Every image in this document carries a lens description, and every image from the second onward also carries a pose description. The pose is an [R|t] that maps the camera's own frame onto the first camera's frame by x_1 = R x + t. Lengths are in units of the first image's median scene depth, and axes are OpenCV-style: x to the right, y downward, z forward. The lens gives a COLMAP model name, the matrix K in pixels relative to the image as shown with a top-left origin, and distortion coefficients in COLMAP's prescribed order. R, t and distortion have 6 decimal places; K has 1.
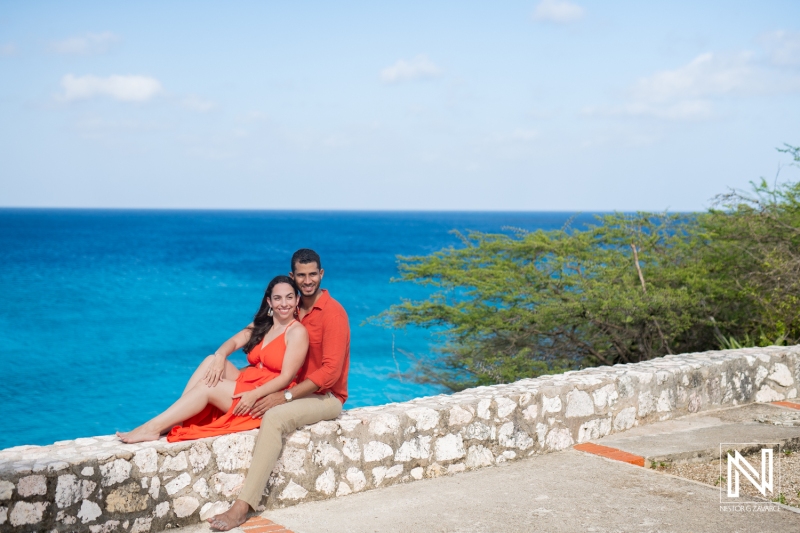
lens RADIAL K [[1132.1, 0, 400.1], [0, 1132.1, 267.5], [0, 0, 1]] dist [0.040260, 0.000000]
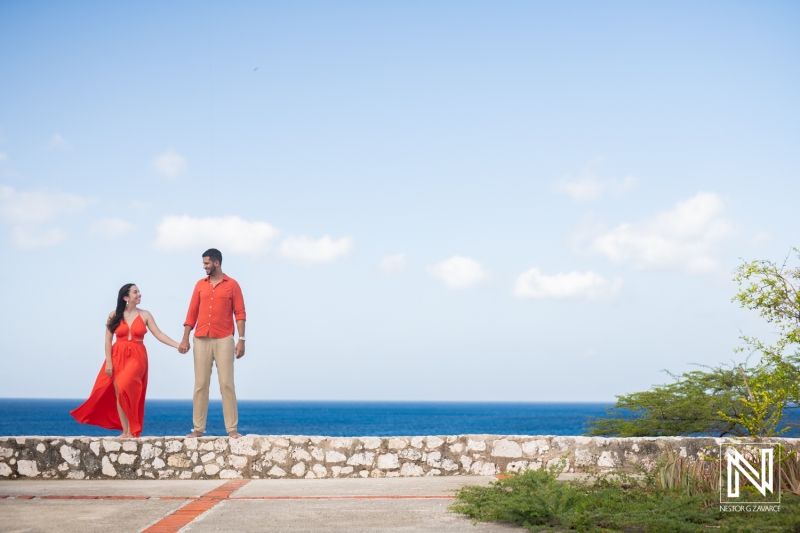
lens RADIAL K [[1132.1, 0, 400.0], [0, 1132.1, 266.3], [0, 0, 1]] dist [0.040260, 0.000000]
pose [[0.877339, -0.042128, -0.478018, 0.940667], [-0.027564, 0.990070, -0.137846, 0.109782], [0.479079, 0.134114, 0.867466, -0.536784]]
